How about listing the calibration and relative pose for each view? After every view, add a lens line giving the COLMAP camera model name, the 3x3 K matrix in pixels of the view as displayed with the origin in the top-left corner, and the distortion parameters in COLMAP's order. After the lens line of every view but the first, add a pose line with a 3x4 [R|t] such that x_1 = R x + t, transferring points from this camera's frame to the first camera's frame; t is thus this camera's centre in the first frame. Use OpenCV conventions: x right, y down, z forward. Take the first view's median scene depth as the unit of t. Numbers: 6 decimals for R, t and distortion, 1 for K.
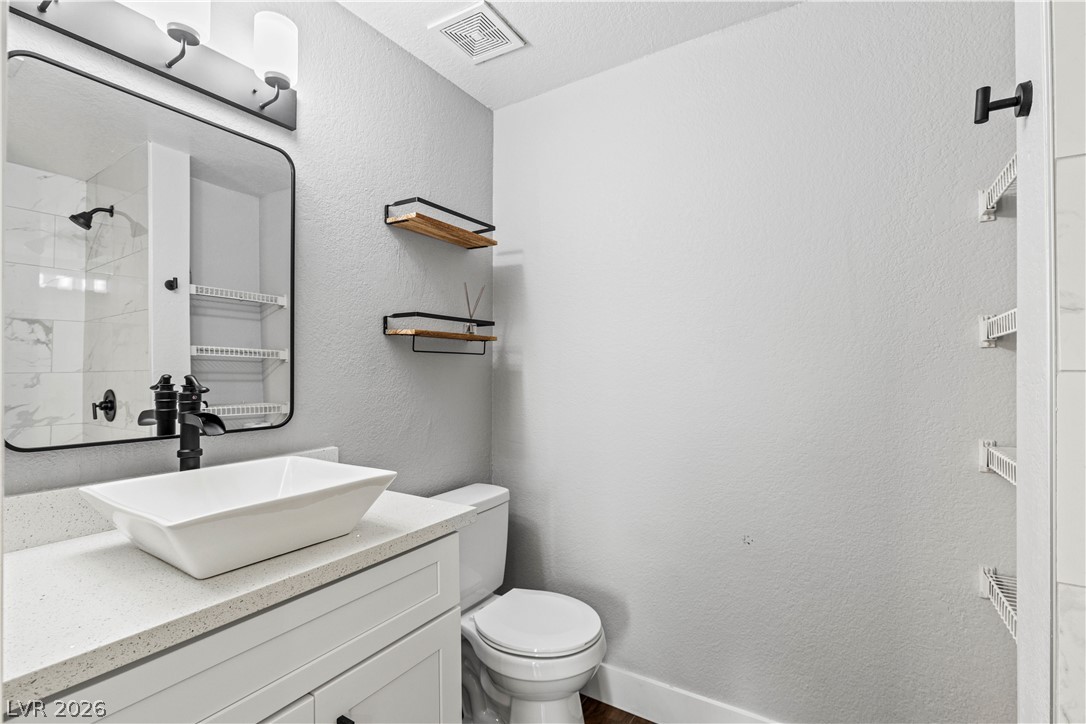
lens RADIAL K [[488.9, 0, 547.6], [0, 488.9, 363.6], [0, 0, 1]] dist [-0.001251, -0.000506]
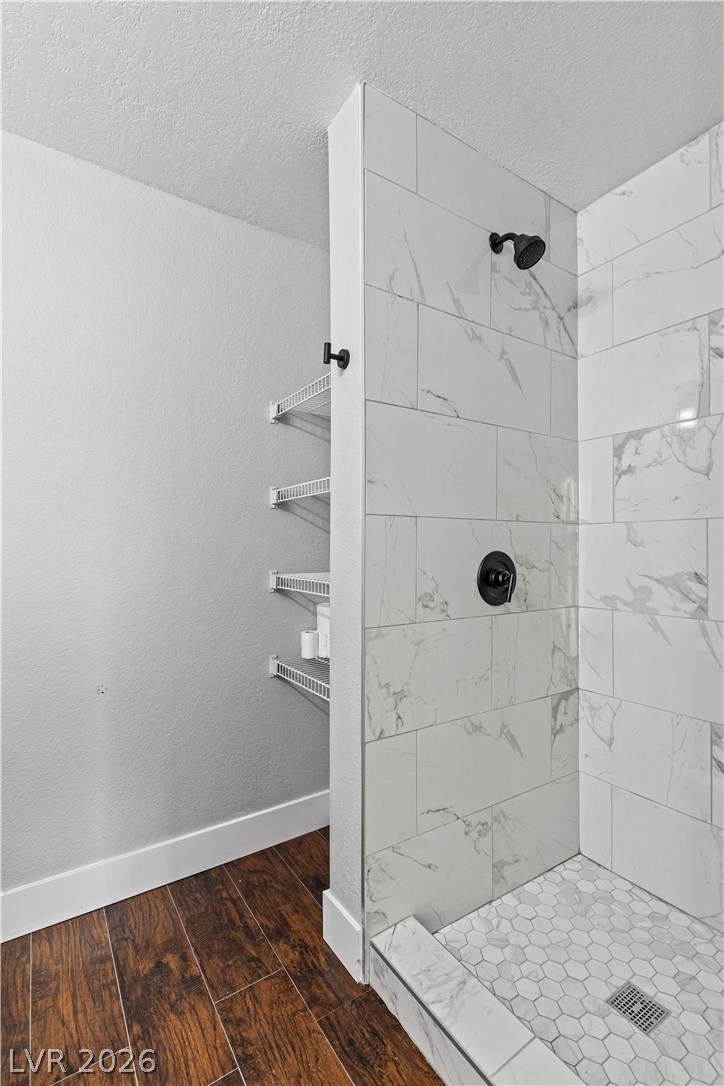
lens RADIAL K [[488.9, 0, 368.1], [0, 488.9, 535.9], [0, 0, 1]] dist [-0.001251, -0.000506]
pose [[0.420862, 0.014448, 0.907010, -0.337871], [-0.014745, 0.999850, -0.009086, 0.061035], [-0.907005, -0.009550, 0.421012, 0.114379]]
